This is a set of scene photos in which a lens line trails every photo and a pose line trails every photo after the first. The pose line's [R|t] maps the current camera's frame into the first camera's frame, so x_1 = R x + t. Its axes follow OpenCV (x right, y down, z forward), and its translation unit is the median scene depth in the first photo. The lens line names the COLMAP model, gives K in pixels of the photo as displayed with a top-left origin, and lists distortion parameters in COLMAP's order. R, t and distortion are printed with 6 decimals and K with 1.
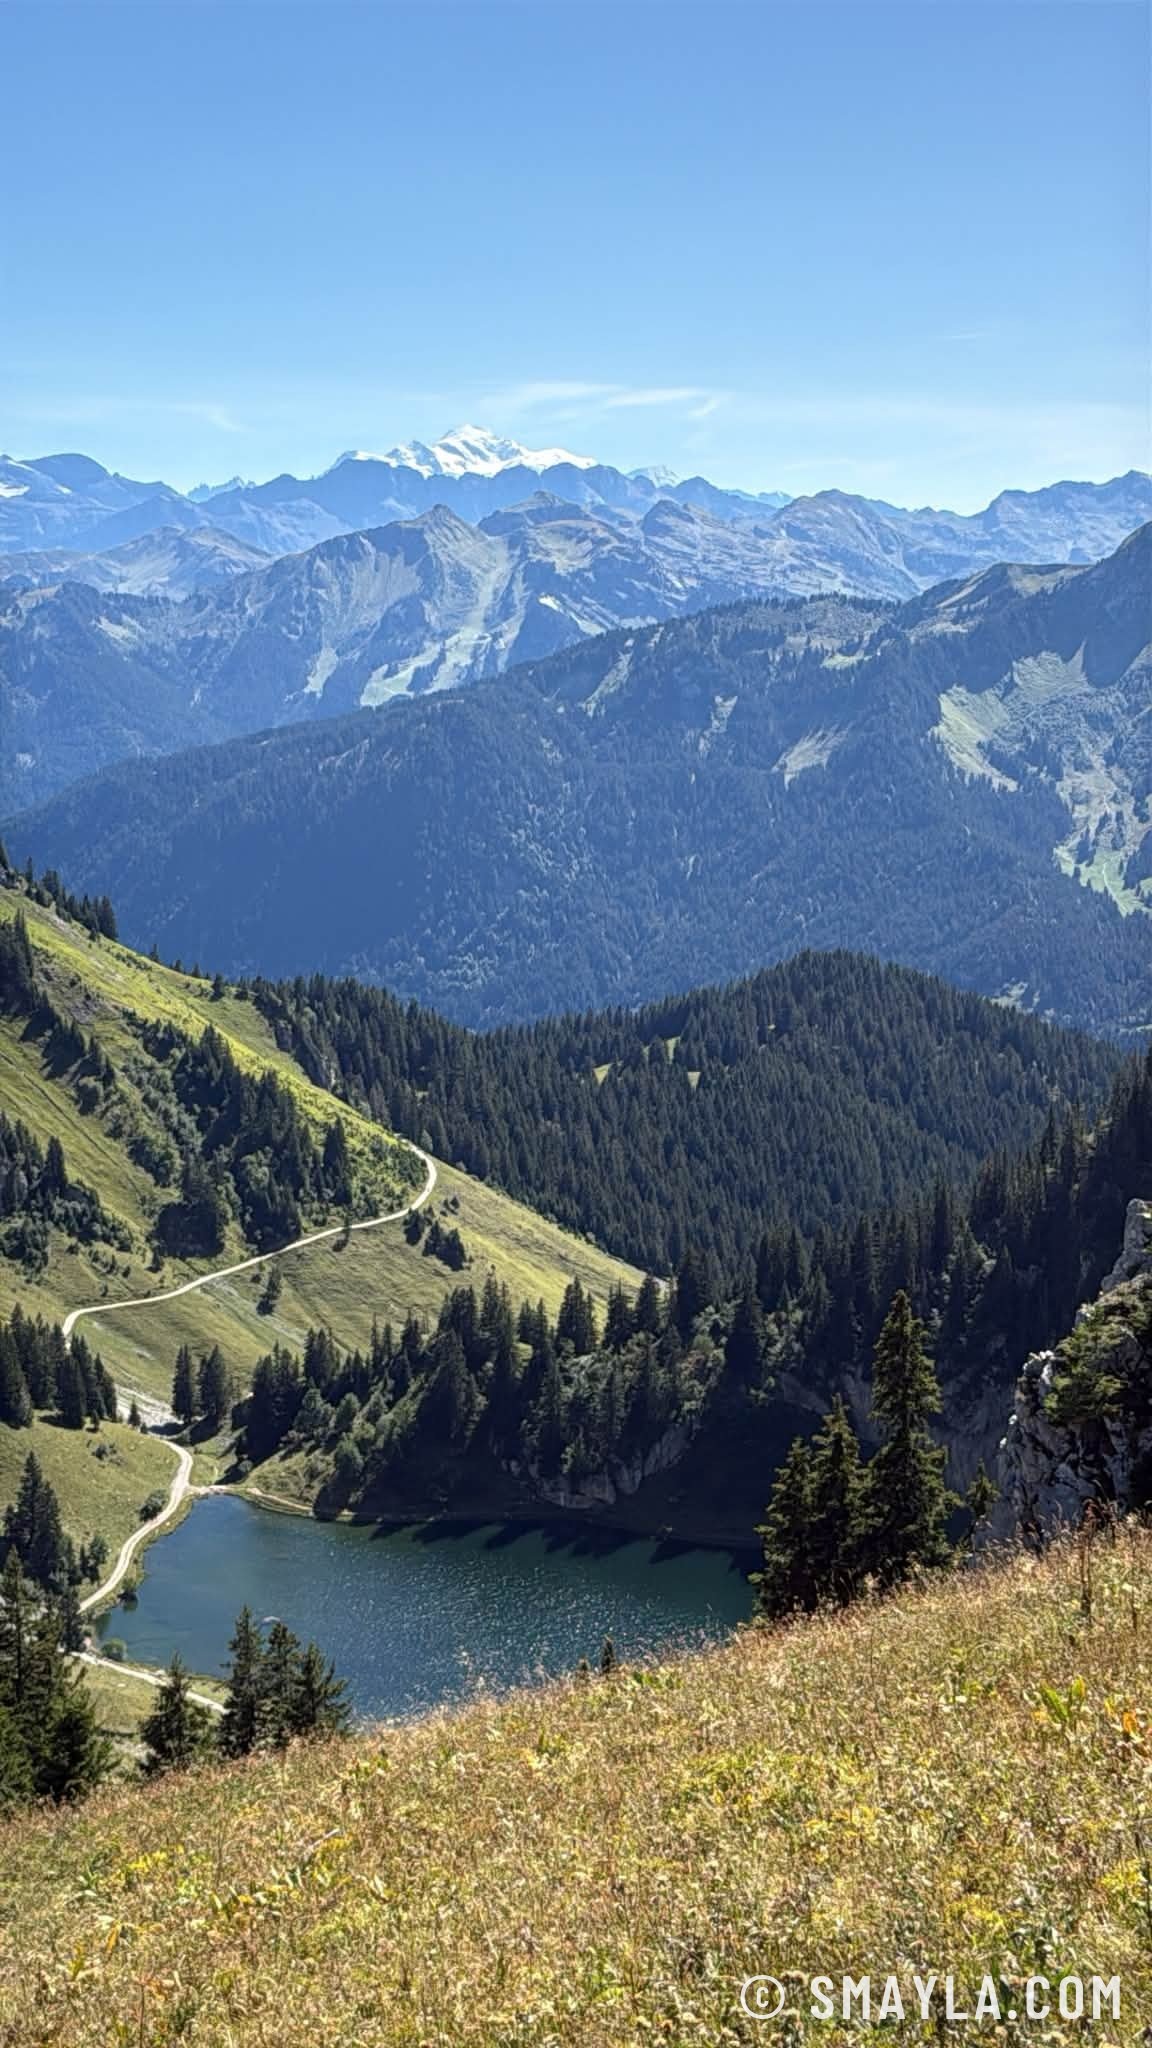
lens RADIAL K [[2984.7, 0, 576.0], [0, 2984.7, 1024.0], [0, 0, 1]] dist [0.148155, -0.014332]
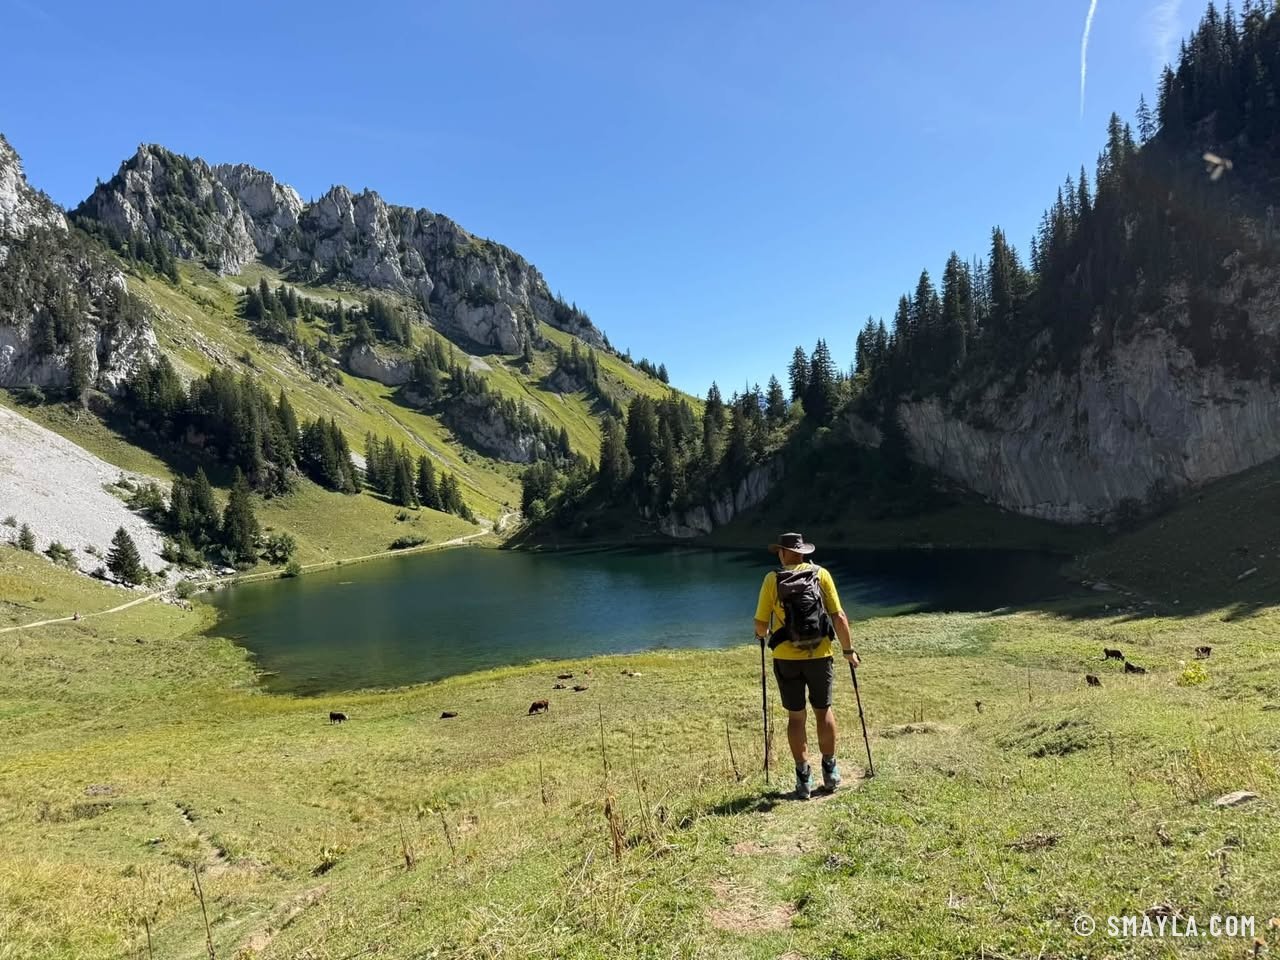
lens RADIAL K [[901.0, 0, 640.0], [0, 901.0, 480.0], [0, 0, 1]] dist [-0.004024, -0.003798]
pose [[0.912331, -0.053648, -0.405924, 0.069554], [0.006629, 0.993185, -0.116363, 0.094258], [0.409401, 0.103470, 0.906468, 0.344134]]
